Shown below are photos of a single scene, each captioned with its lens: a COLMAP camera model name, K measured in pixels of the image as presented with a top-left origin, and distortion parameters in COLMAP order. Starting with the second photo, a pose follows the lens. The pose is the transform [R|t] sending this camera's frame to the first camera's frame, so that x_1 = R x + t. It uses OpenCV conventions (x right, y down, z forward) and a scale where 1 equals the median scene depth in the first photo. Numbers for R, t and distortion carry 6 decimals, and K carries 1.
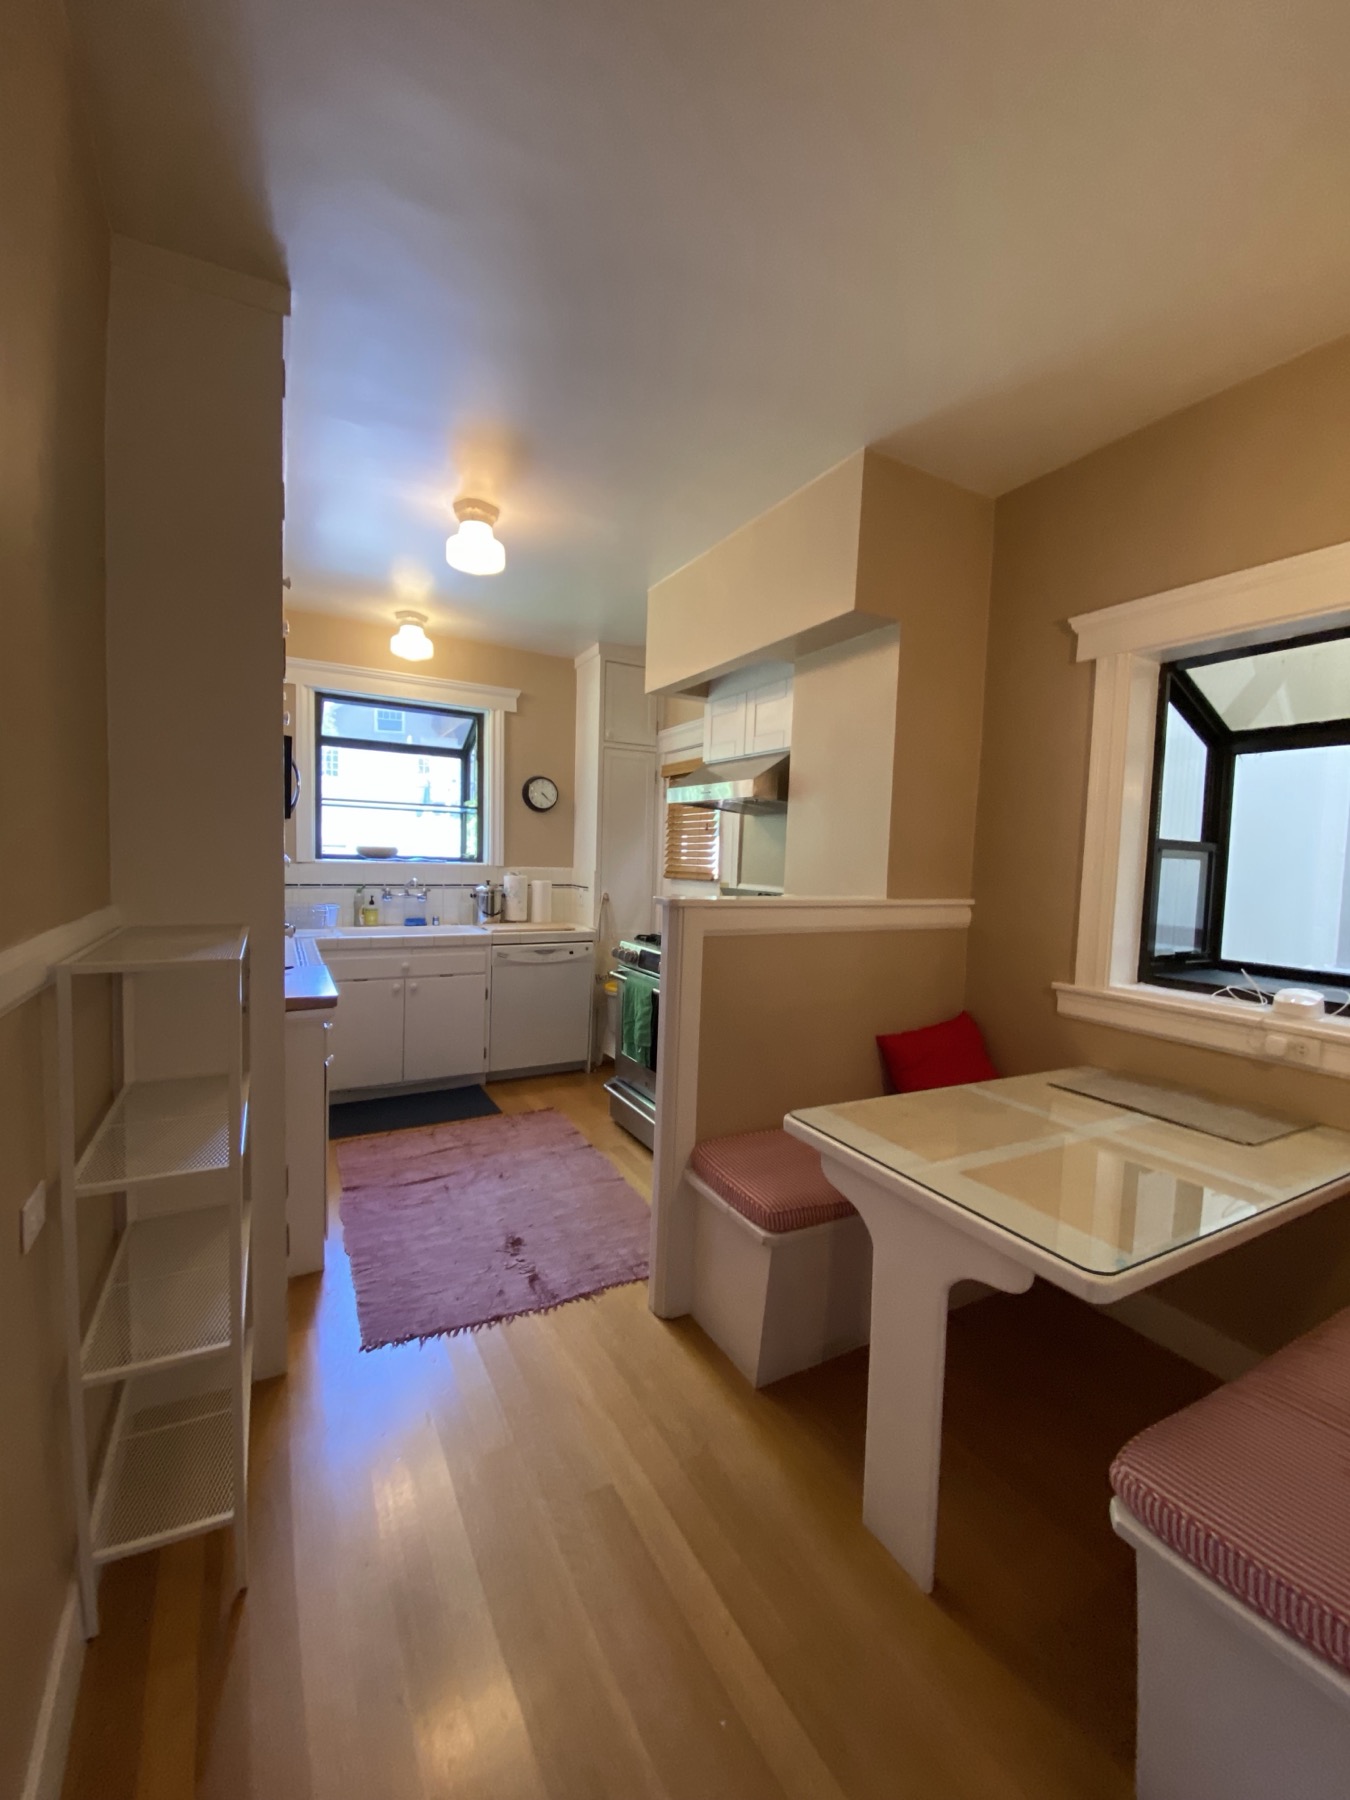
lens RADIAL K [[739.7, 0, 675.0], [0, 739.7, 900.0], [0, 0, 1]] dist [0.017393, -0.019235]
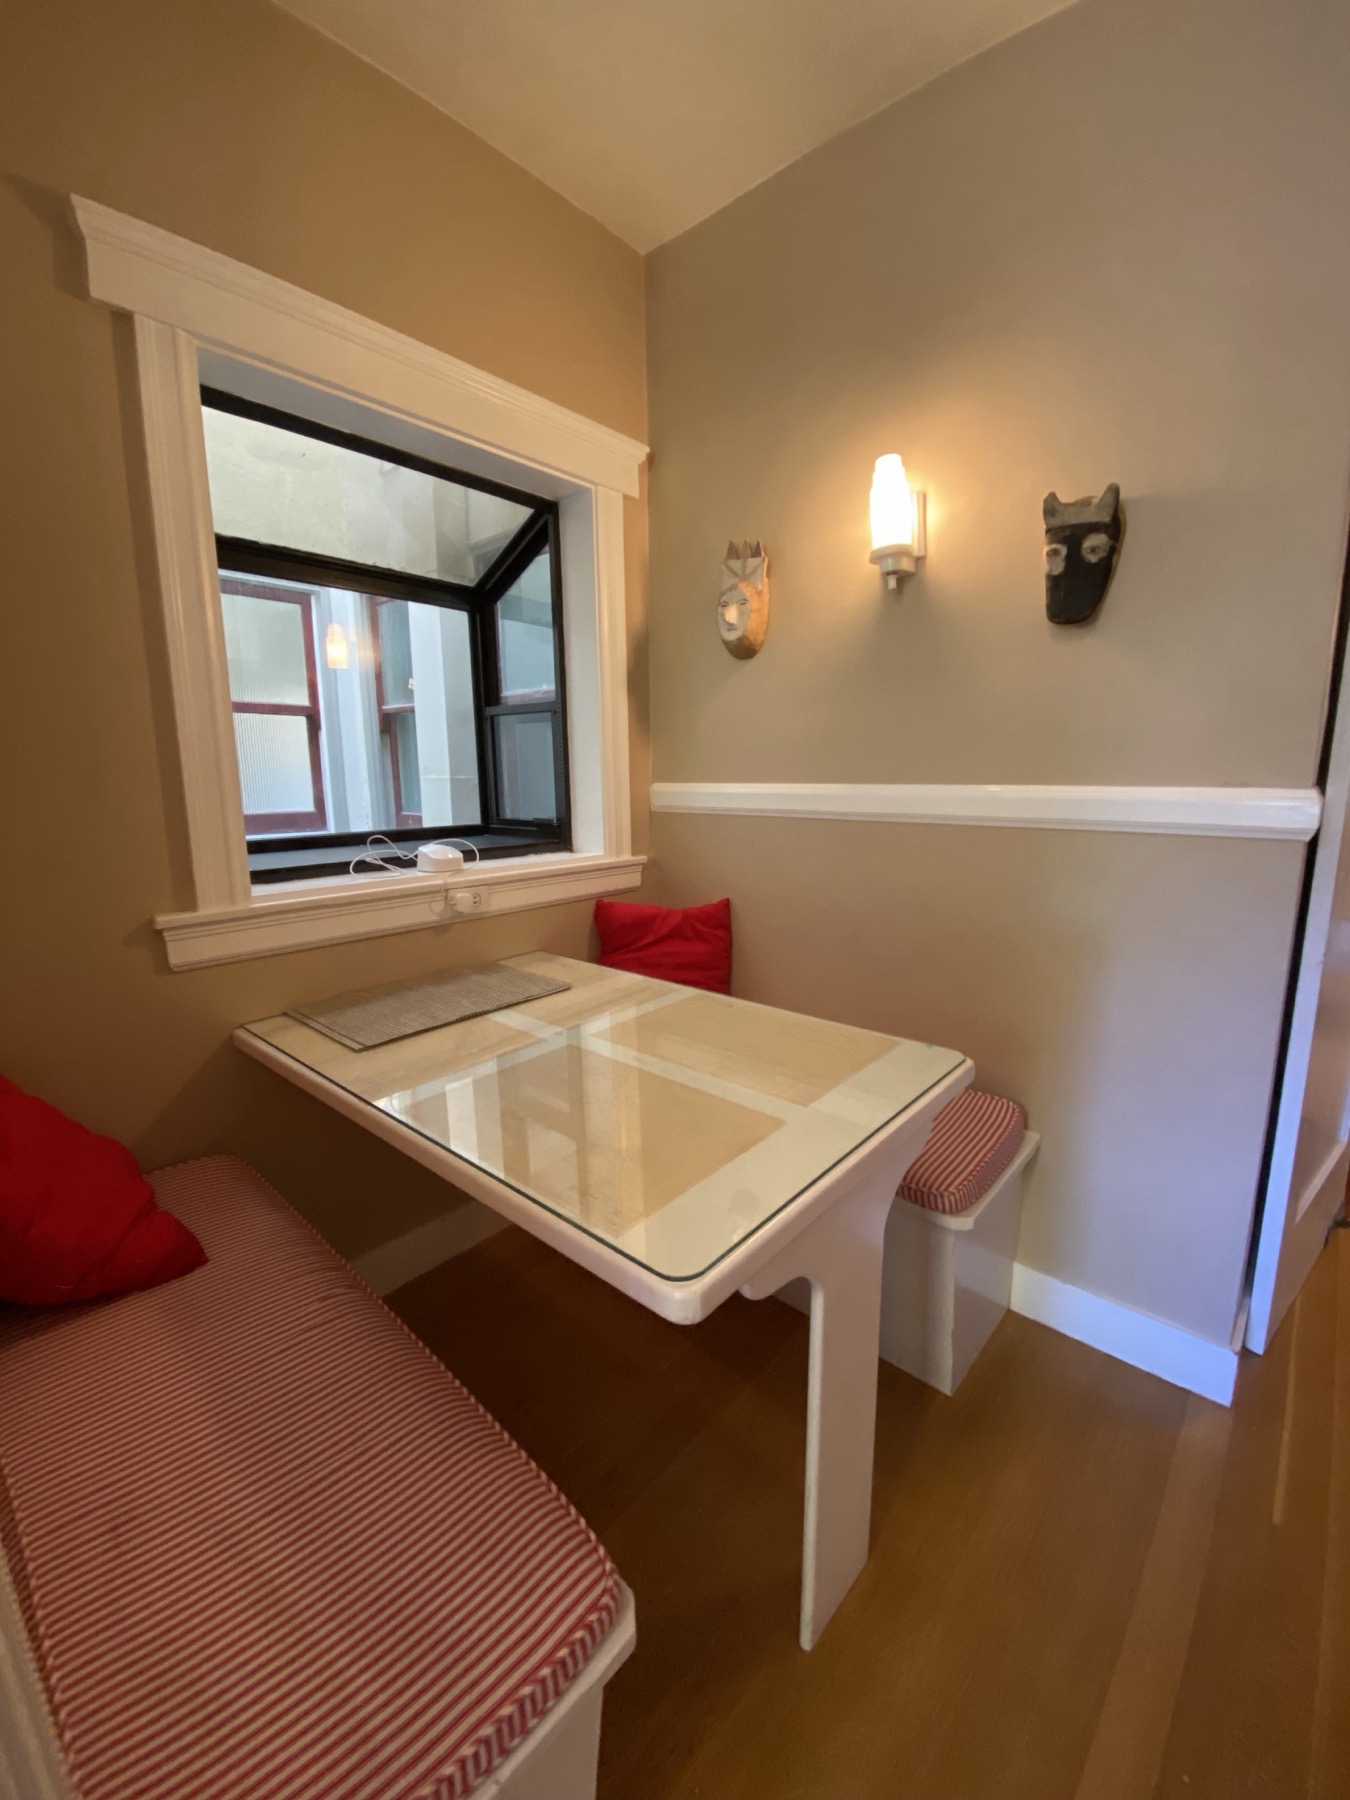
lens RADIAL K [[739.7, 0, 675.0], [0, 739.7, 900.0], [0, 0, 1]] dist [0.017393, -0.019235]
pose [[-0.326064, -0.189841, 0.926090, -0.919162], [0.056490, 0.973966, 0.219544, -0.015666], [-0.943658, 0.123901, -0.306851, 5.527845]]
